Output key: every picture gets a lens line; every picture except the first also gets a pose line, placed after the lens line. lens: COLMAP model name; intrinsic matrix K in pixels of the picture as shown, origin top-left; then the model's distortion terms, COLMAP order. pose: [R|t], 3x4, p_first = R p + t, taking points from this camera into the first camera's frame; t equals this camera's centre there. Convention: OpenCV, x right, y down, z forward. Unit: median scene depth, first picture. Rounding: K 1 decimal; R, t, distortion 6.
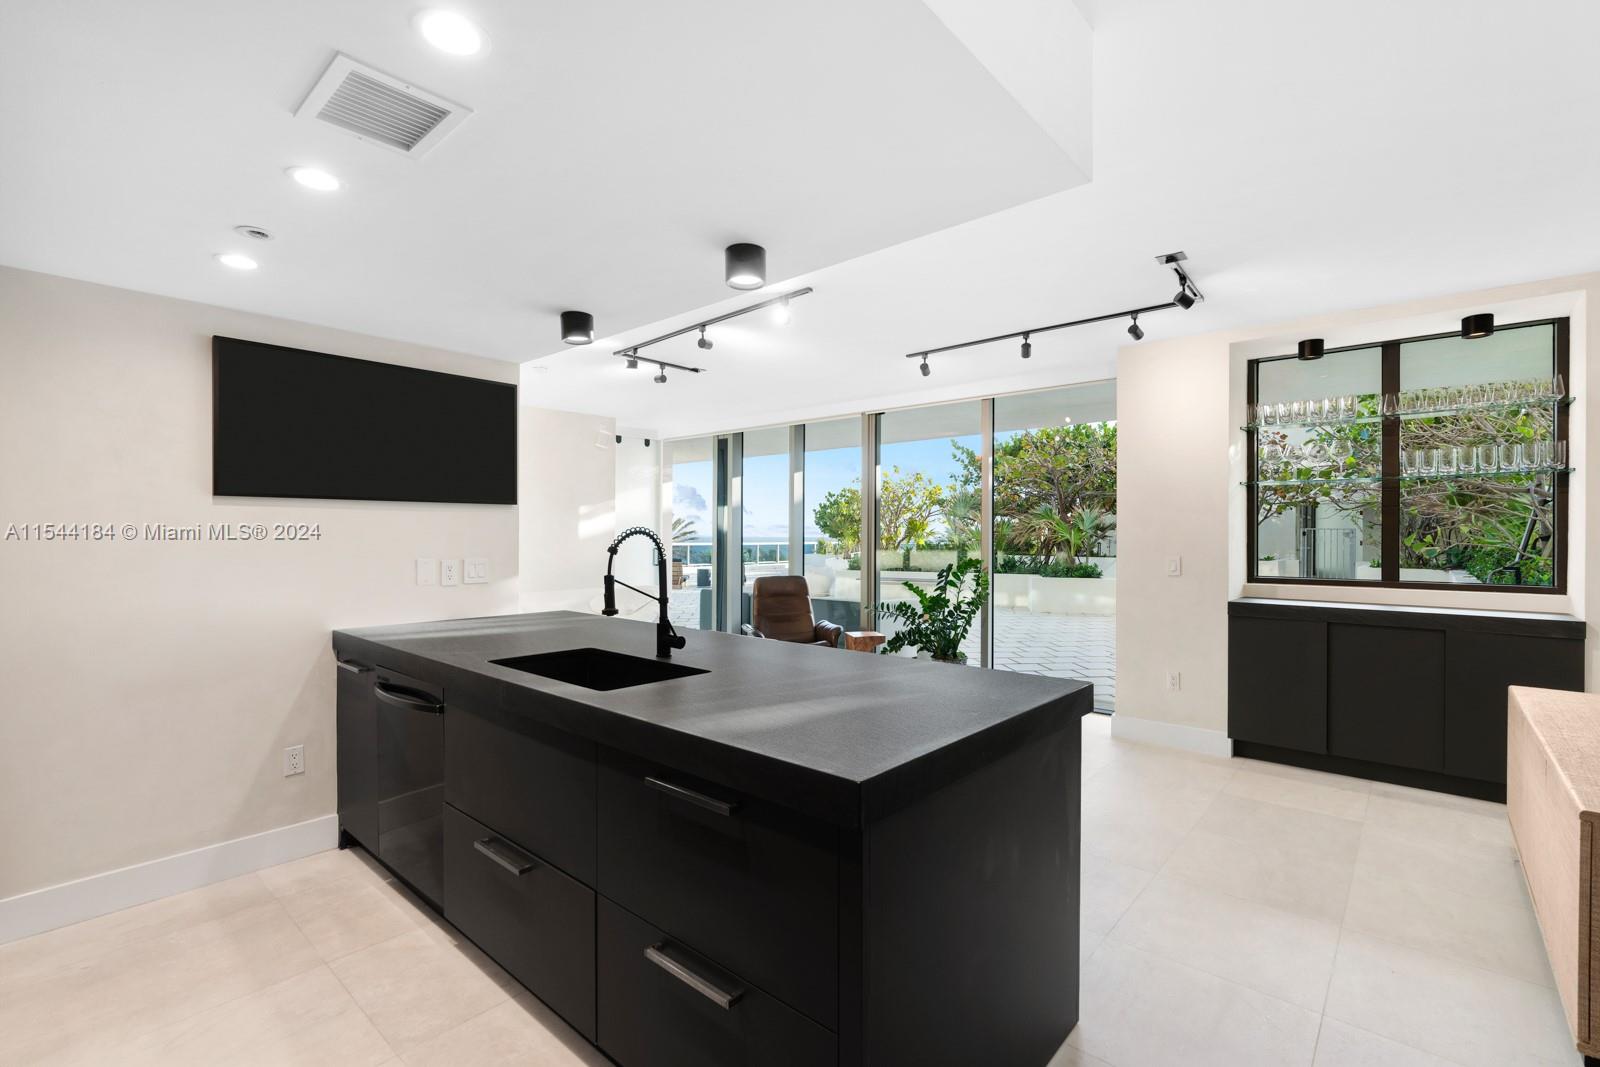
lens RADIAL K [[718.0, 0, 798.4], [0, 718.0, 531.9], [0, 0, 1]] dist [-0.005262, 0.002832]
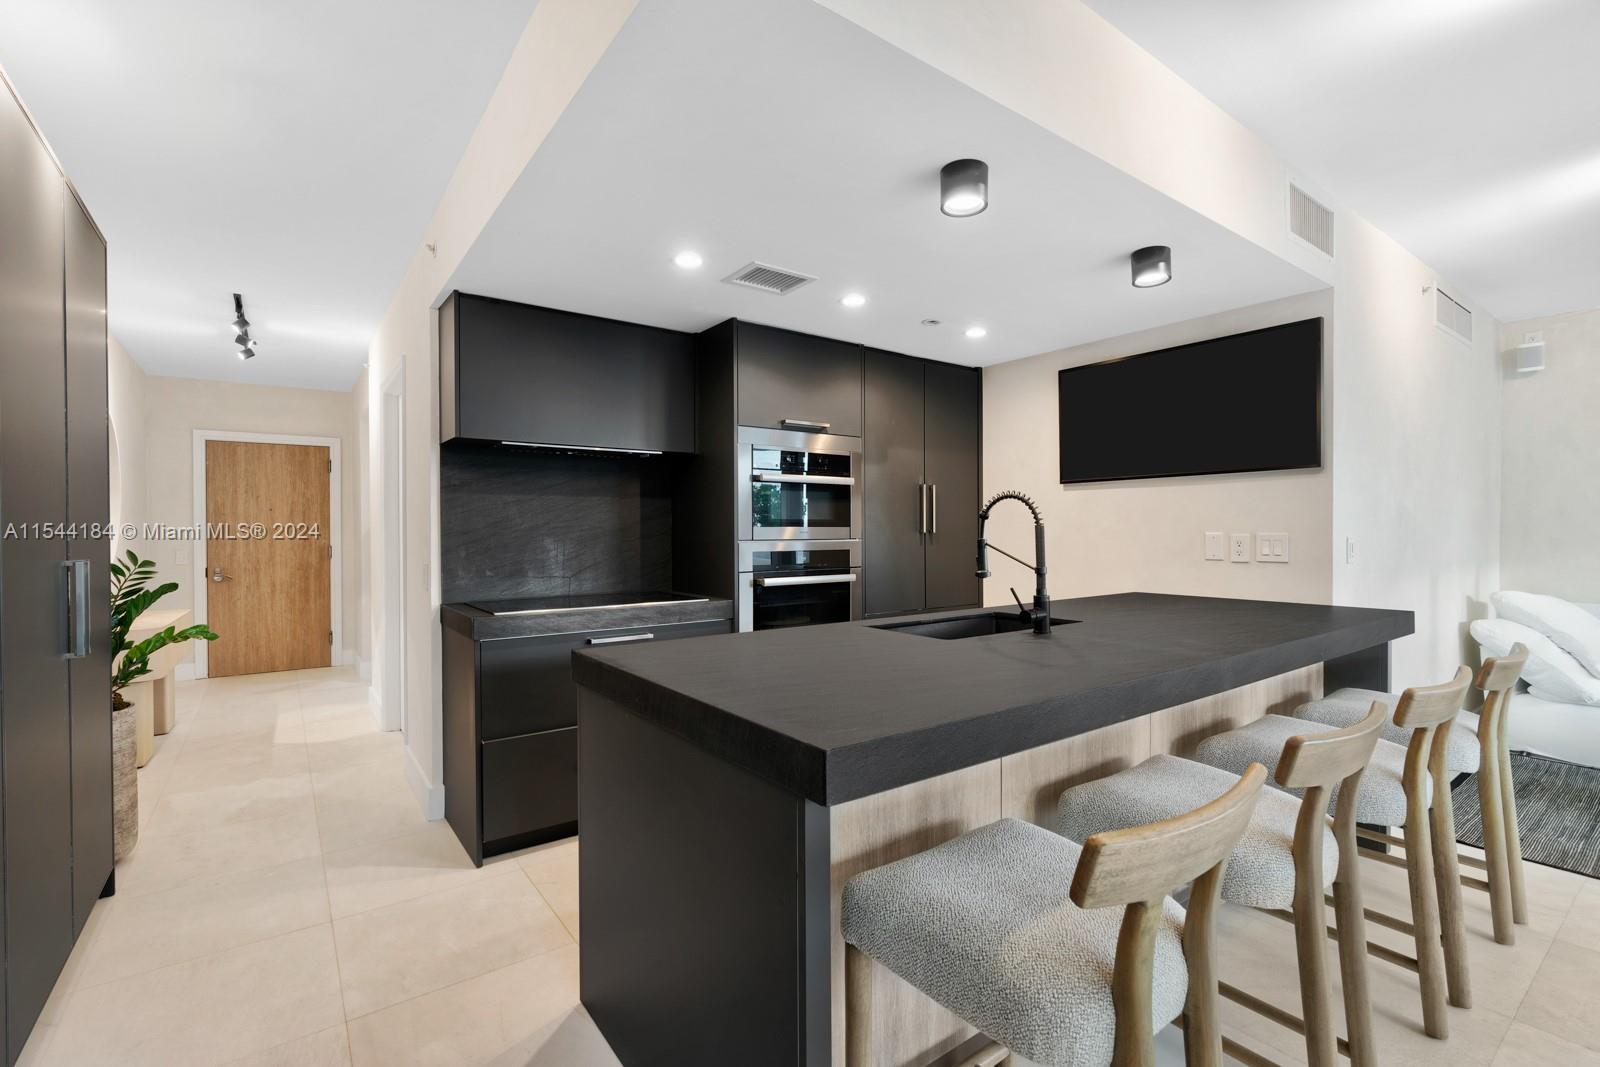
lens RADIAL K [[718.0, 0, 798.4], [0, 718.0, 534.6], [0, 0, 1]] dist [-0.005262, 0.002832]
pose [[-0.203882, 0.004961, -0.978983, 0.673794], [0.007282, 0.999967, 0.003551, 0.040023], [0.978968, -0.006405, -0.203912, 0.788537]]
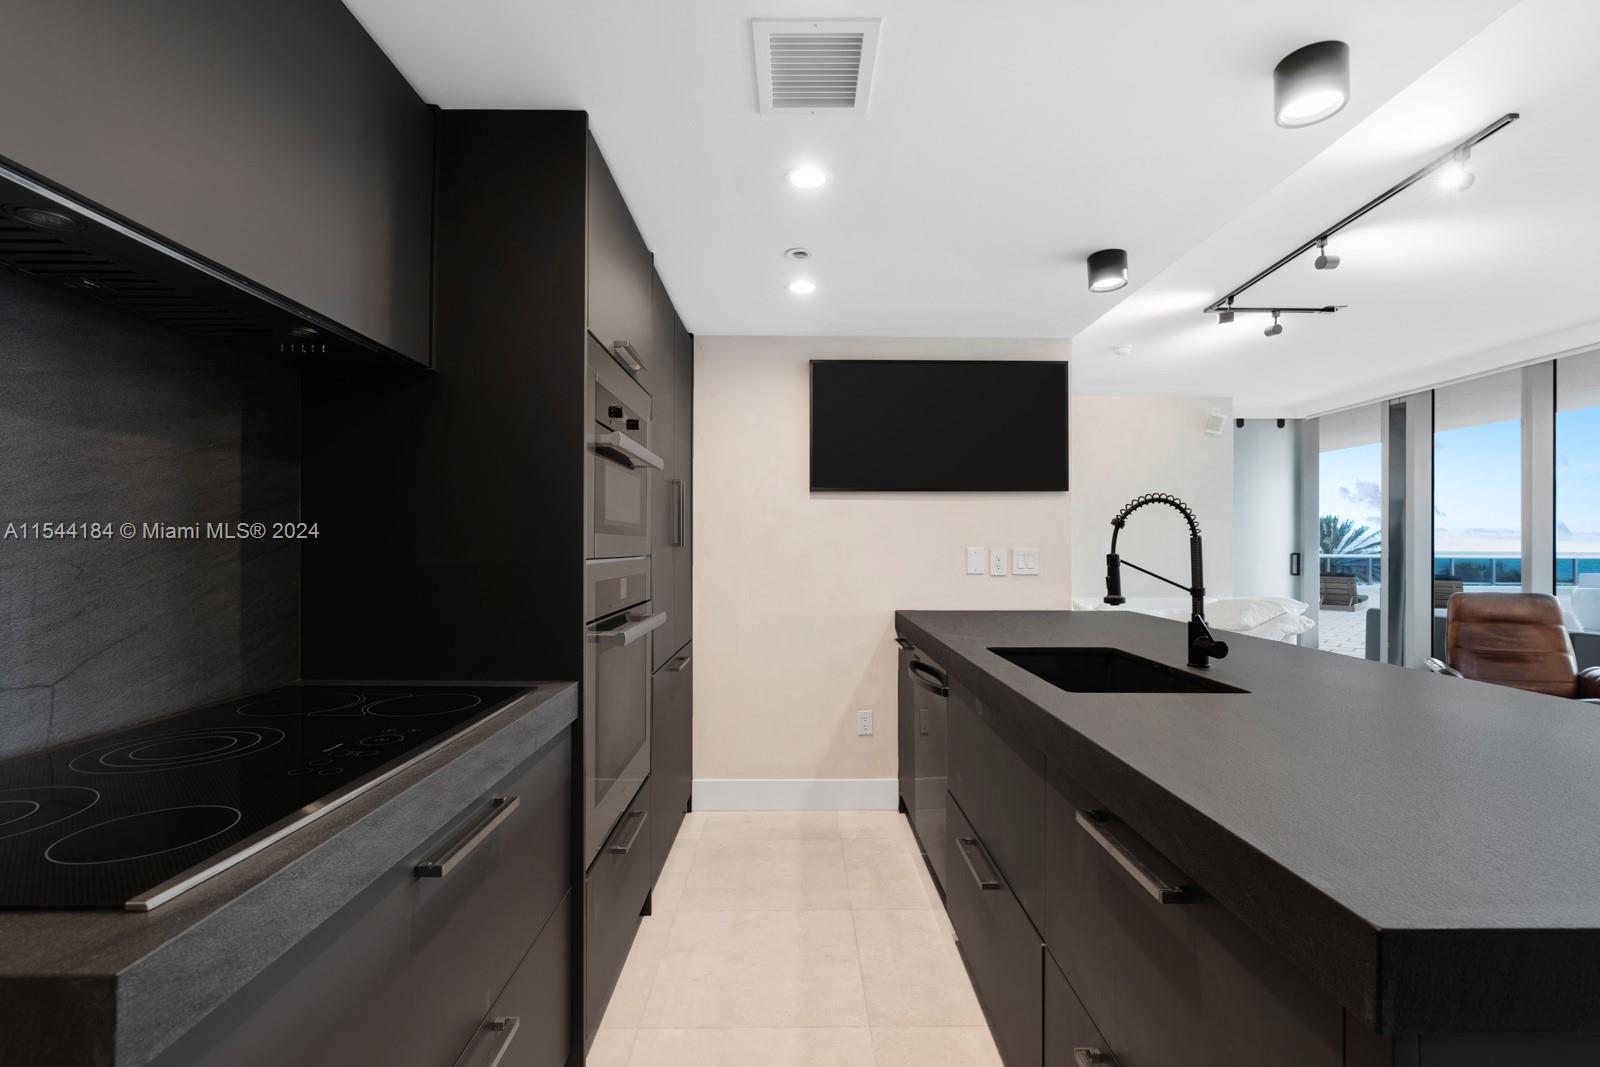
lens RADIAL K [[718.0, 0, 801.1], [0, 718.0, 541.0], [0, 0, 1]] dist [-0.005262, 0.002832]
pose [[0.671731, -0.005787, -0.740773, 0.077915], [0.001689, 0.999979, -0.006281, 0.041362], [0.740793, 0.002968, 0.671726, 0.171699]]
